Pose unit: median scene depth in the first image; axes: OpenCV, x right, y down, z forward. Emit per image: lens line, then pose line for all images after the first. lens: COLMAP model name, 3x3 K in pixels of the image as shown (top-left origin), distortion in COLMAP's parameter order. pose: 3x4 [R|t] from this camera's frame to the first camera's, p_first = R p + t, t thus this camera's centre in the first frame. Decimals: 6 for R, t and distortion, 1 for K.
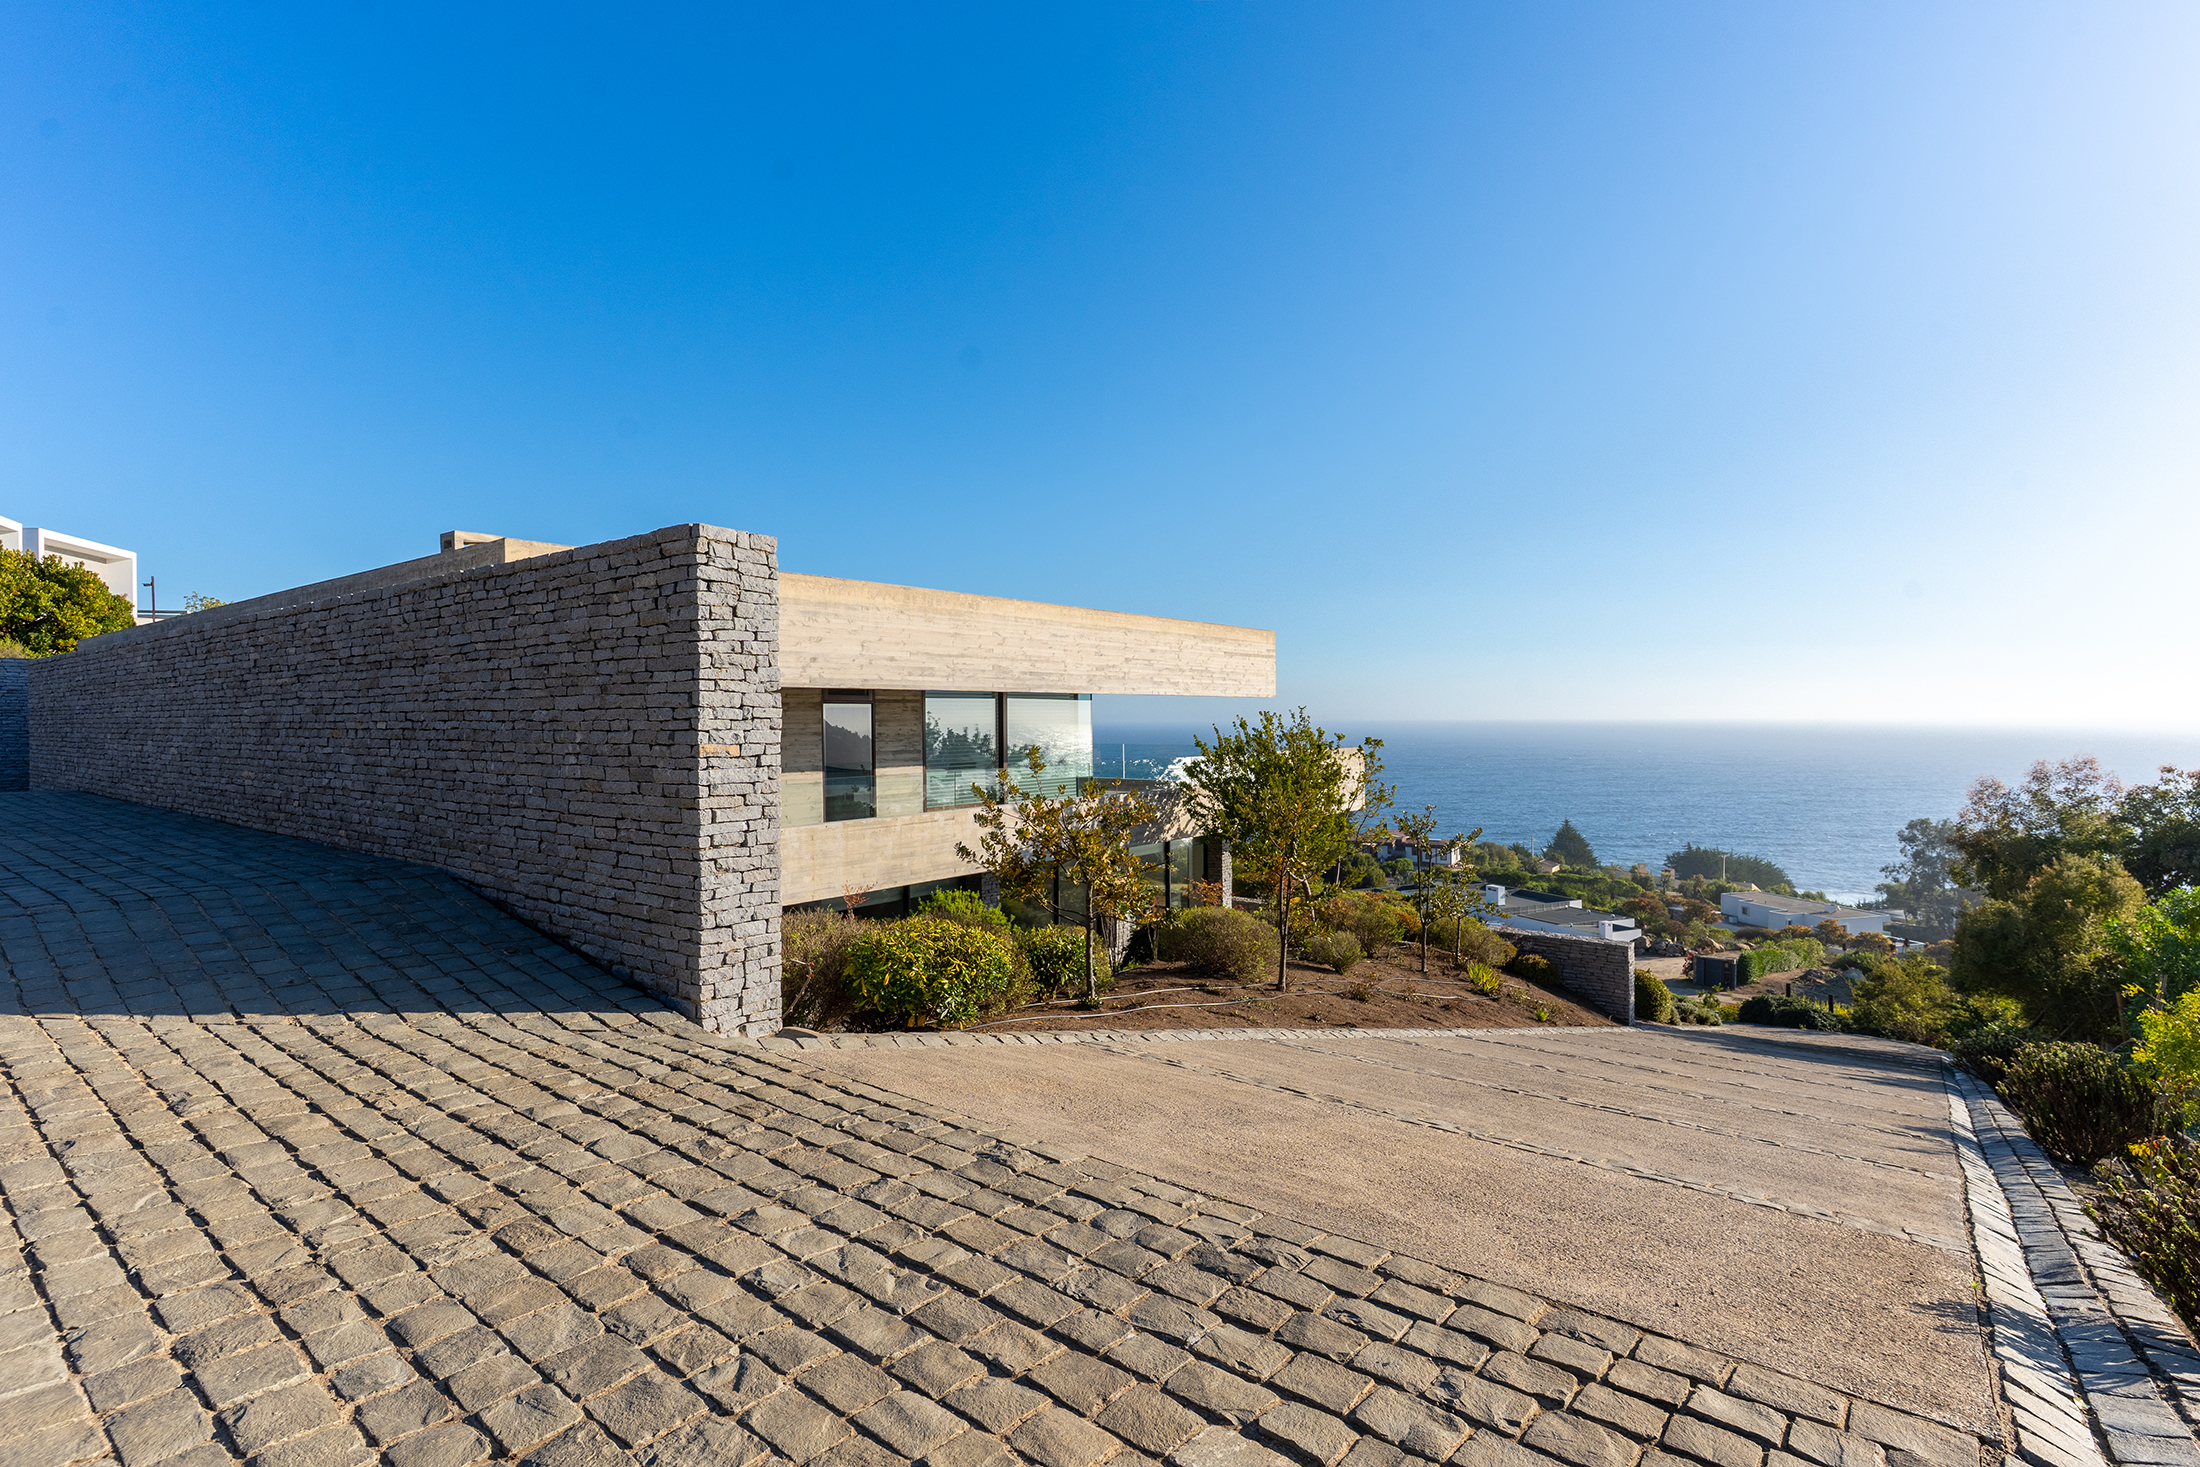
lens RADIAL K [[1056.1, 0, 1100.0], [0, 1056.1, 733.5], [0, 0, 1]] dist [-0.000700, -0.000034]
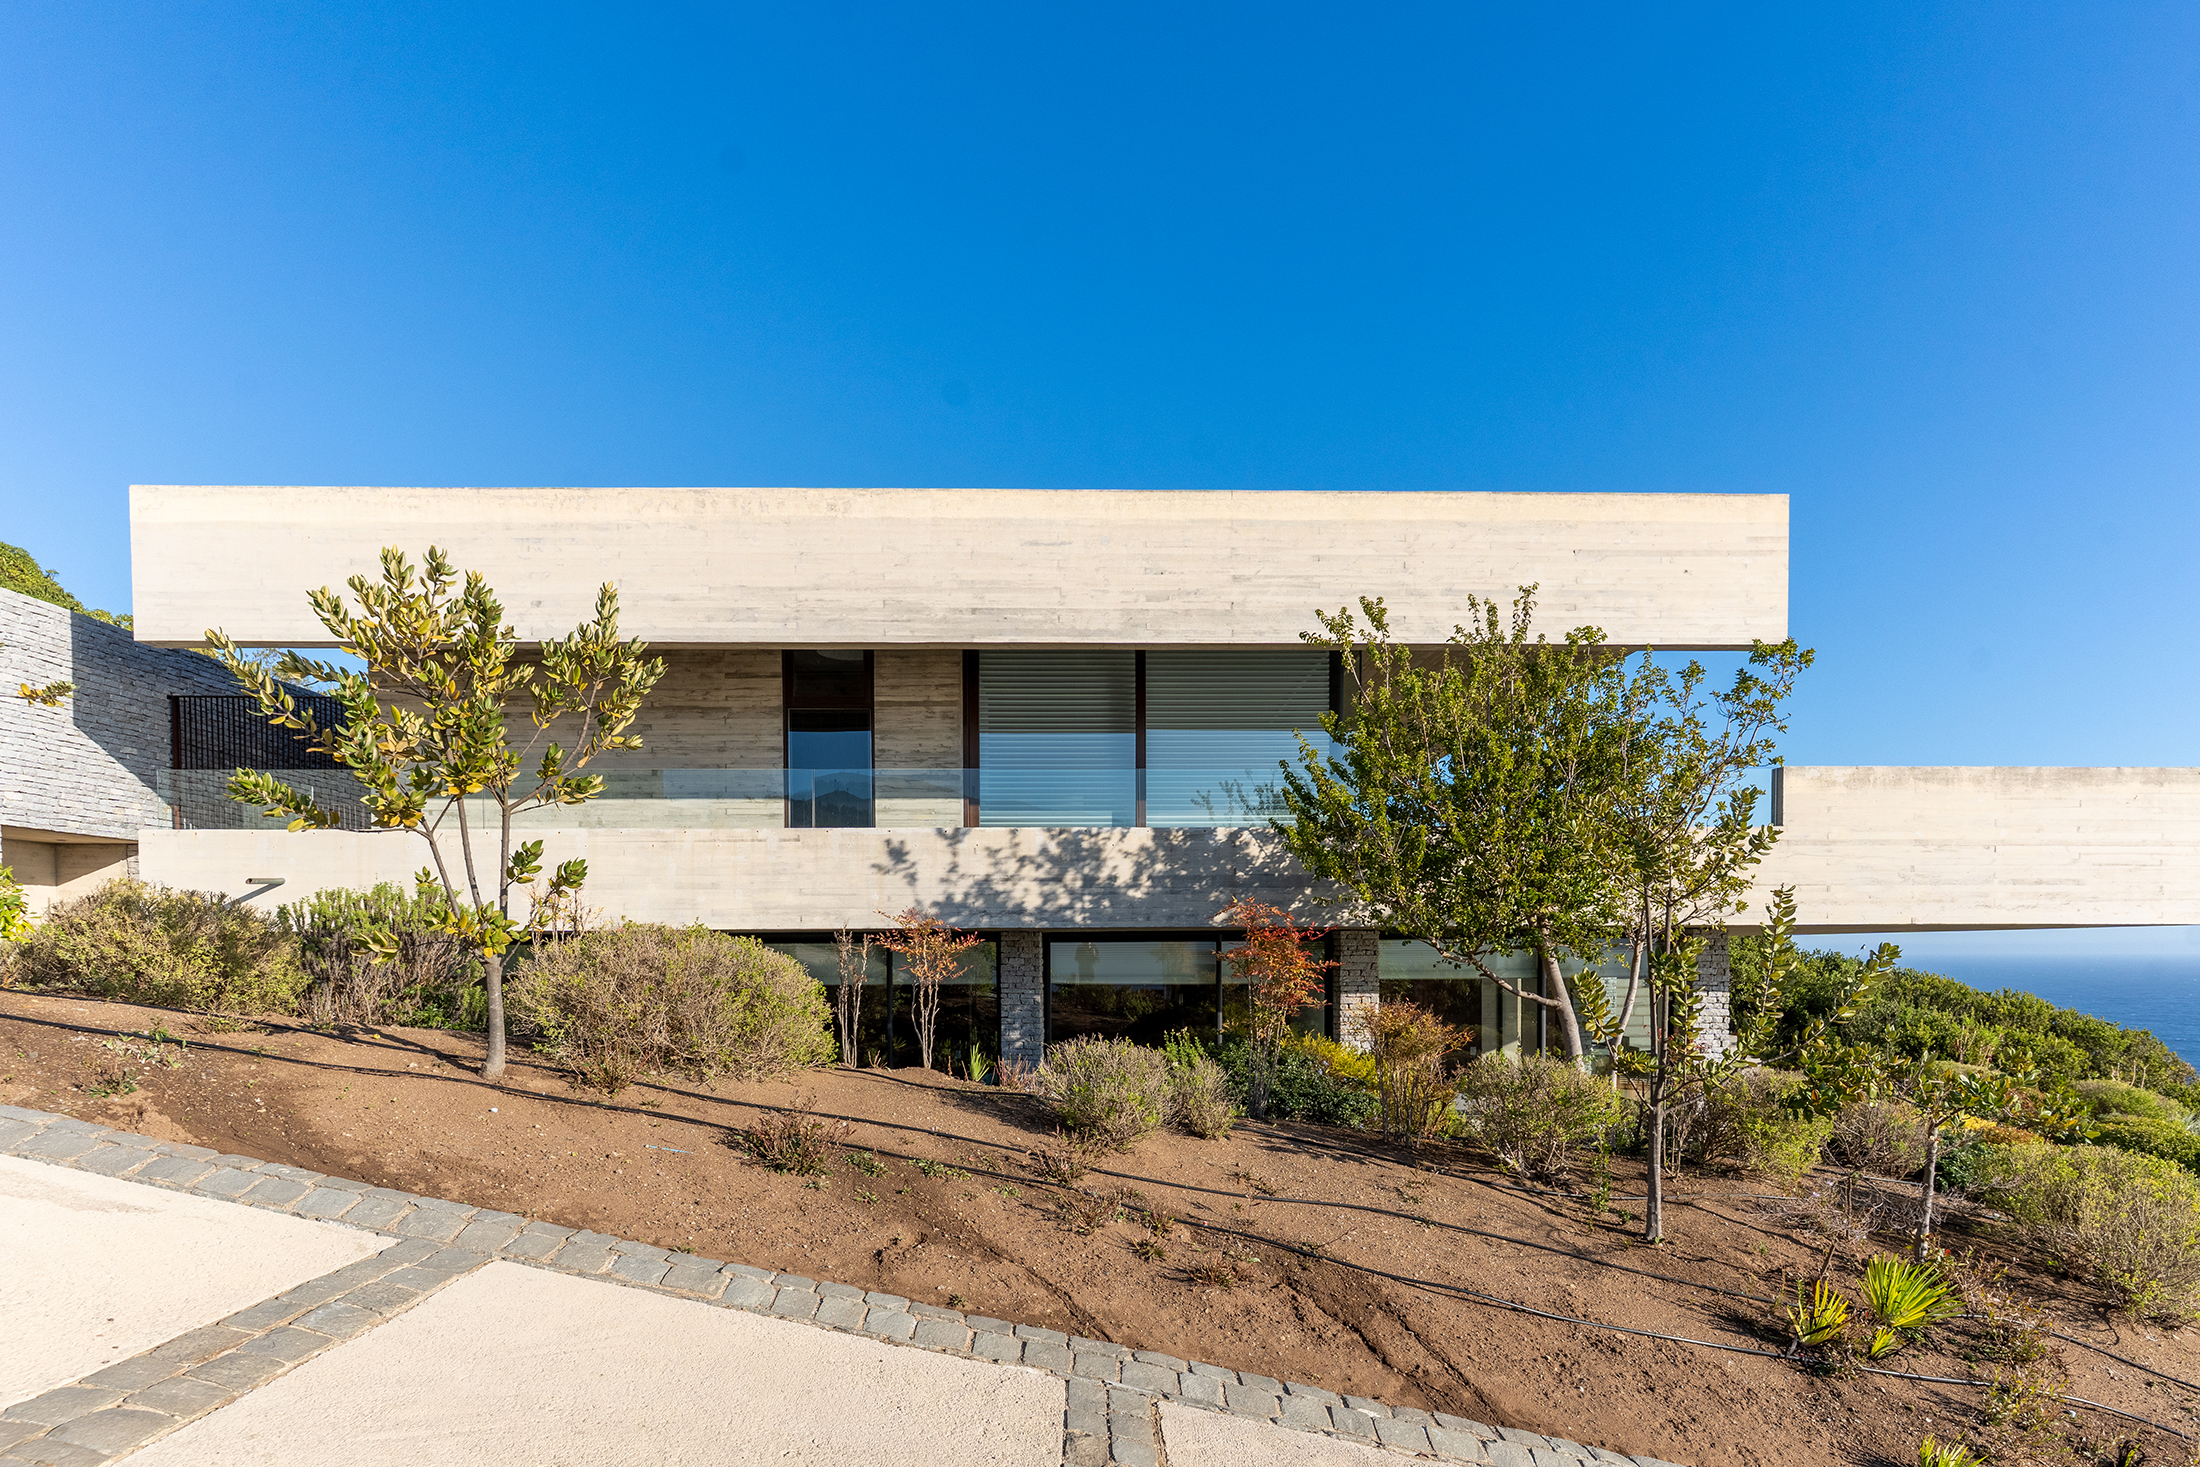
lens RADIAL K [[1056.1, 0, 1100.0], [0, 1056.1, 733.5], [0, 0, 1]] dist [-0.000700, -0.000034]
pose [[0.652691, 0.026528, -0.757160, 0.571187], [-0.013169, 0.999633, 0.023672, -0.002753], [0.757510, -0.005480, 0.652800, 0.863306]]
